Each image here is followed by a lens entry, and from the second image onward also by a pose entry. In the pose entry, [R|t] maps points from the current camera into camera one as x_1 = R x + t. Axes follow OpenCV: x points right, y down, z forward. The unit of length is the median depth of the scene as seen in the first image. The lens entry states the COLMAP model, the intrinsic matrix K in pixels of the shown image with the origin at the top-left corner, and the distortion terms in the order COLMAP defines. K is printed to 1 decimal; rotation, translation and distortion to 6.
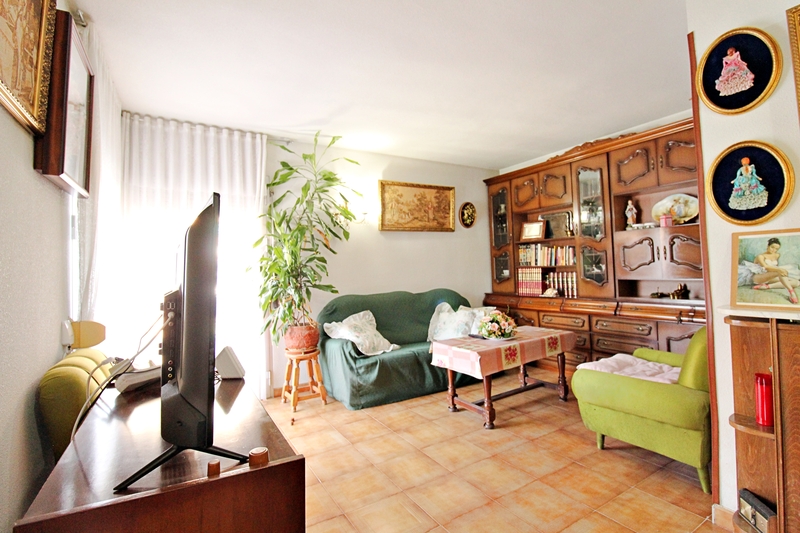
lens RADIAL K [[378.3, 0, 403.4], [0, 378.3, 256.0], [0, 0, 1]] dist [-0.018508, -0.001957]
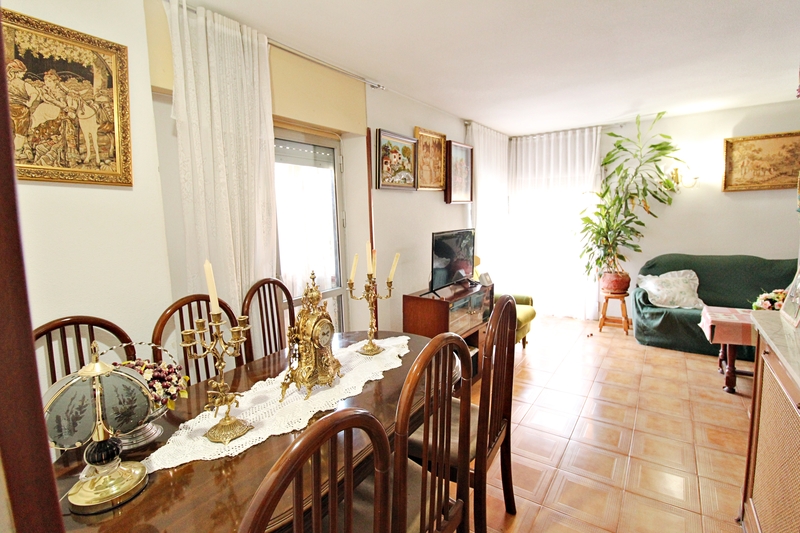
lens RADIAL K [[378.3, 0, 400.4], [0, 378.3, 262.5], [0, 0, 1]] dist [-0.018508, -0.001957]
pose [[0.394034, 0.130932, -0.909722, 0.638859], [0.052789, 0.984943, 0.164623, -0.112241], [0.917579, -0.112891, 0.381189, -0.194056]]
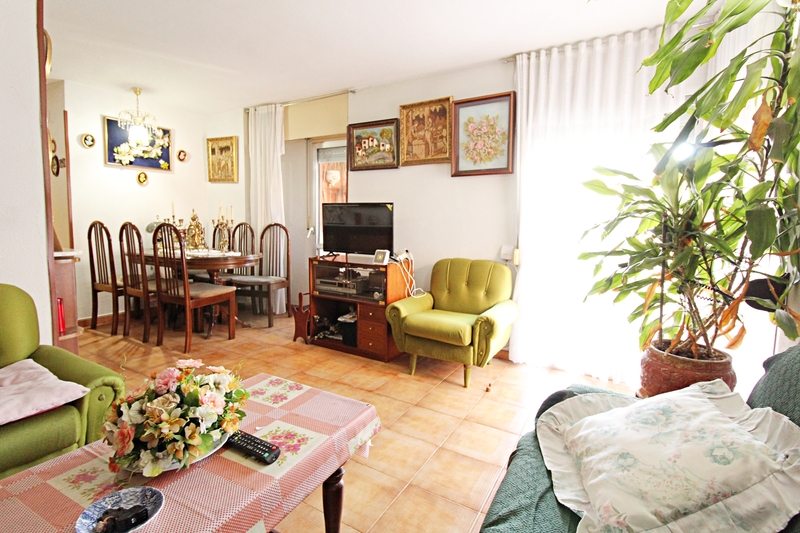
lens RADIAL K [[378.3, 0, 401.0], [0, 378.3, 264.1], [0, 0, 1]] dist [-0.018508, -0.001957]
pose [[-0.877830, 0.066534, -0.474328, 0.209852], [0.024544, 0.995252, 0.094182, 0.039136], [0.478342, 0.071034, -0.875296, 1.235759]]
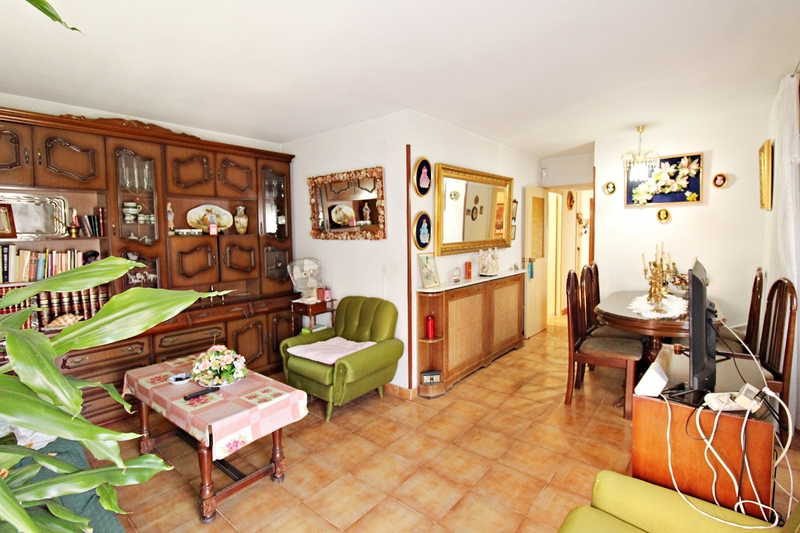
lens RADIAL K [[378.3, 0, 401.0], [0, 378.3, 260.3], [0, 0, 1]] dist [-0.018508, -0.001957]
pose [[-0.323699, -0.031485, 0.945636, -0.506561], [-0.009683, 0.999504, 0.029963, -0.041321], [-0.946111, 0.000542, -0.323843, 0.829318]]
